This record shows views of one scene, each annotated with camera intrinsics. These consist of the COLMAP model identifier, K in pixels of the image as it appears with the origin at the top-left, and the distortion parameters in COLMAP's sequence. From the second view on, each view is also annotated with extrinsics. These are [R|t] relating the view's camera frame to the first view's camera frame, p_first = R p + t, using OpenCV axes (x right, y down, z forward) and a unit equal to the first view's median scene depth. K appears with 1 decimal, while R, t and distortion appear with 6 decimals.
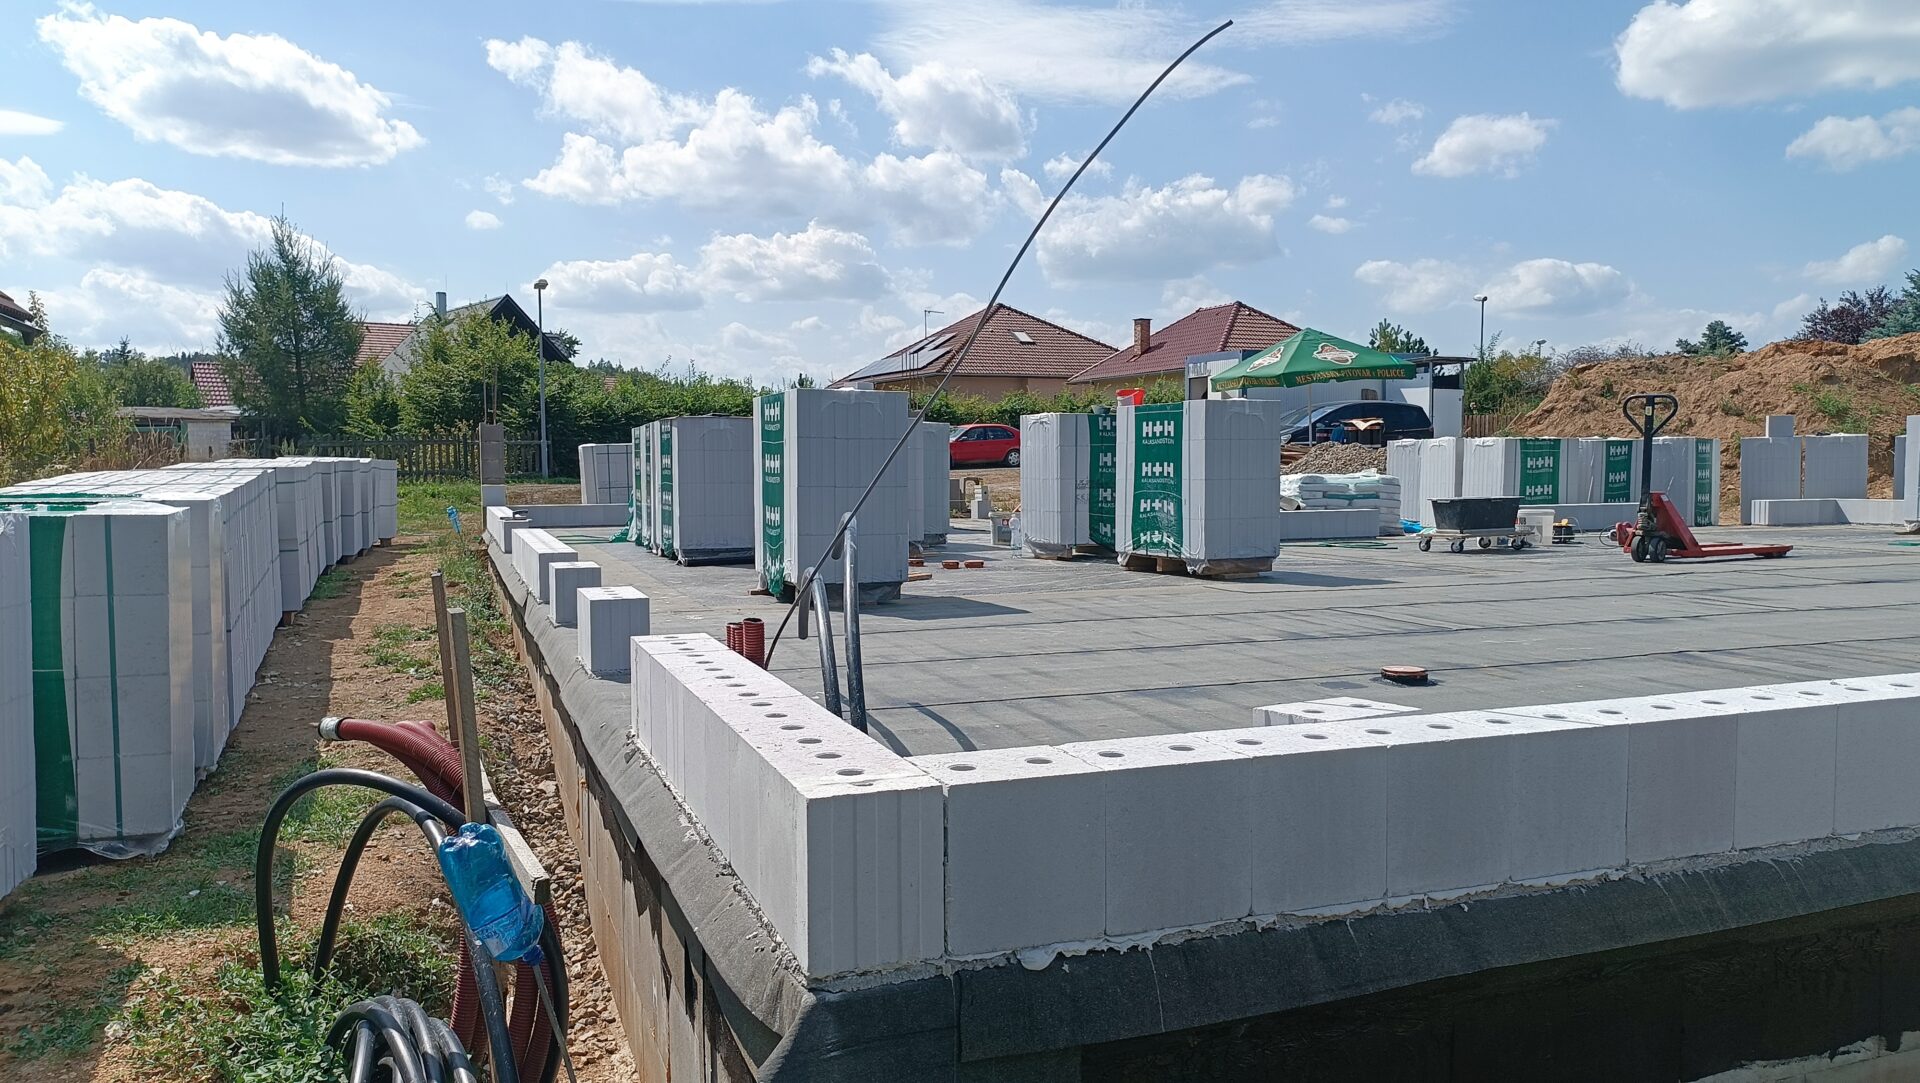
lens RADIAL K [[1365.8, 0, 964.7], [0, 1365.8, 573.2], [0, 0, 1]] dist [0.057663, -0.086805]
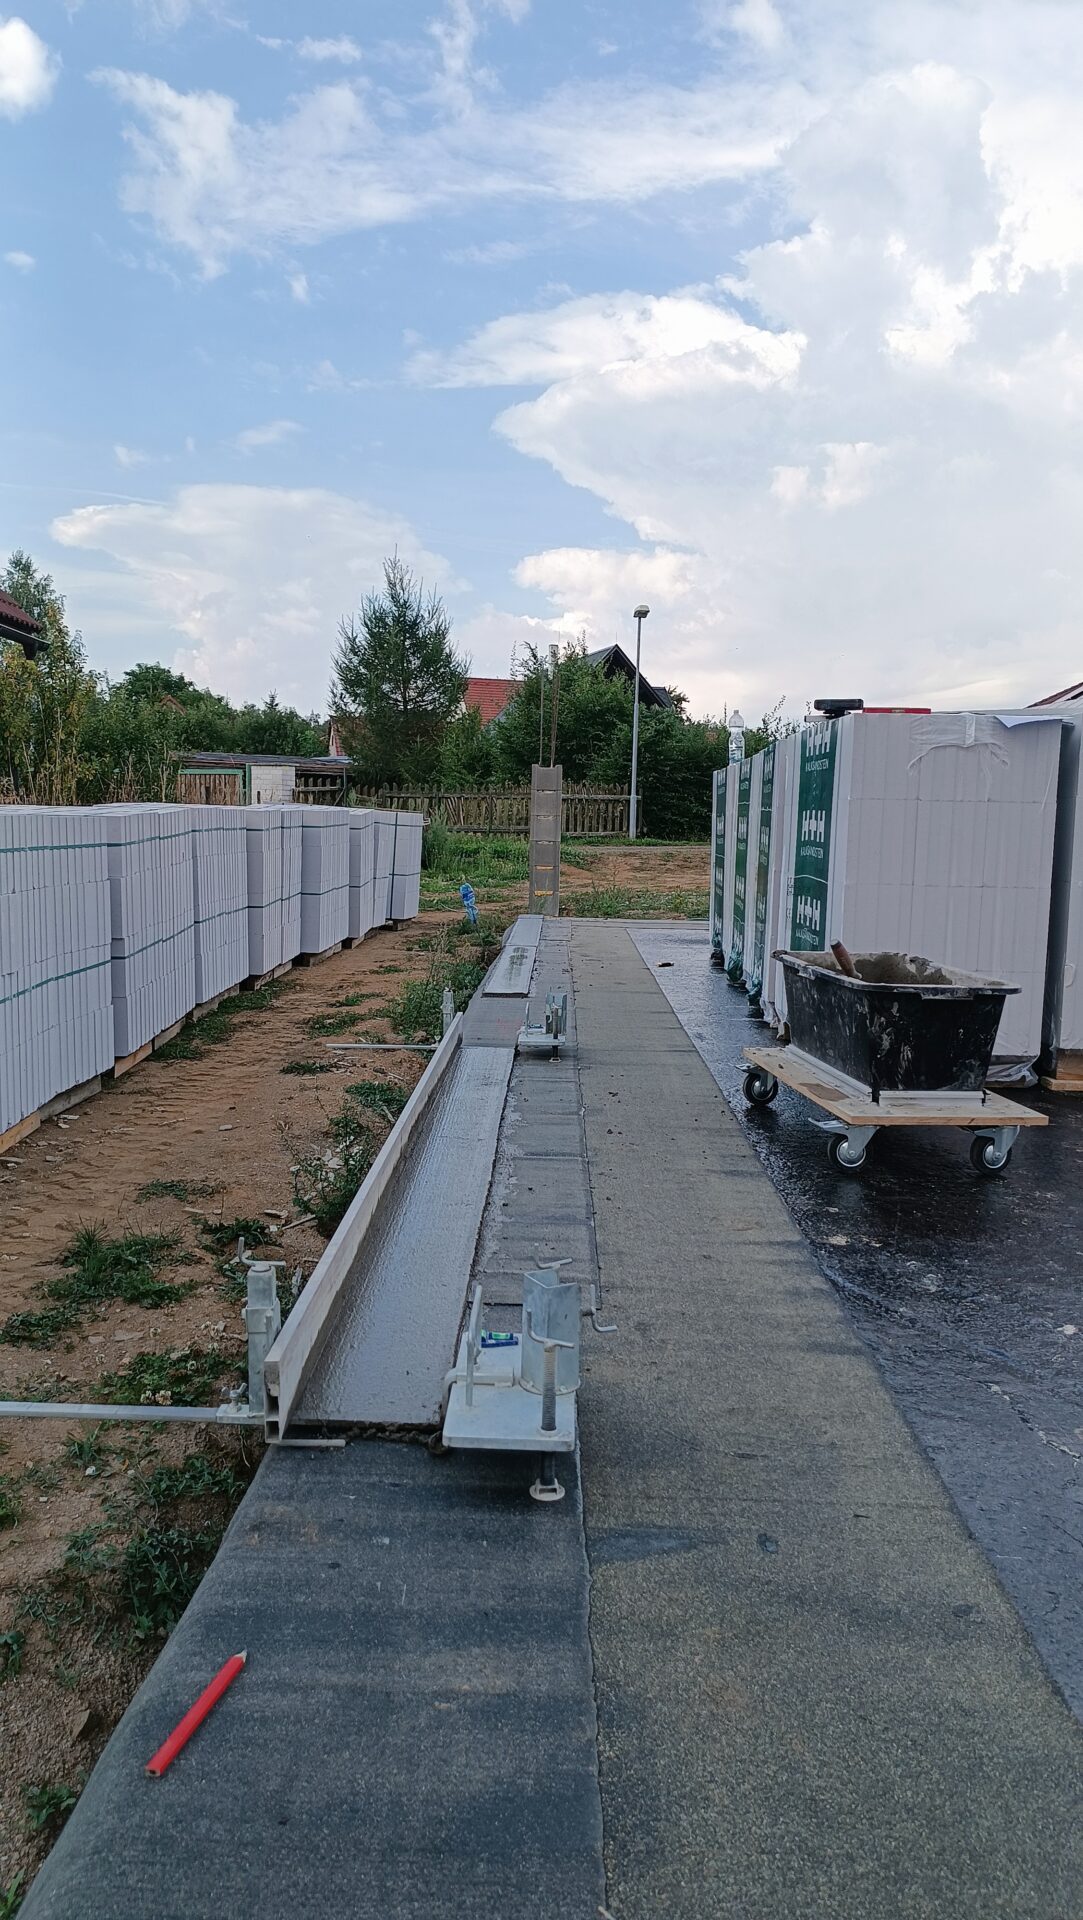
lens RADIAL K [[1365.8, 0, 541.4], [0, 1365.8, 966.8], [0, 0, 1]] dist [0.057663, -0.086805]
pose [[0.930428, 0.065723, -0.360534, -0.032234], [-0.057239, 0.997775, 0.034173, -0.011092], [0.361978, -0.011159, 0.932120, 0.132275]]
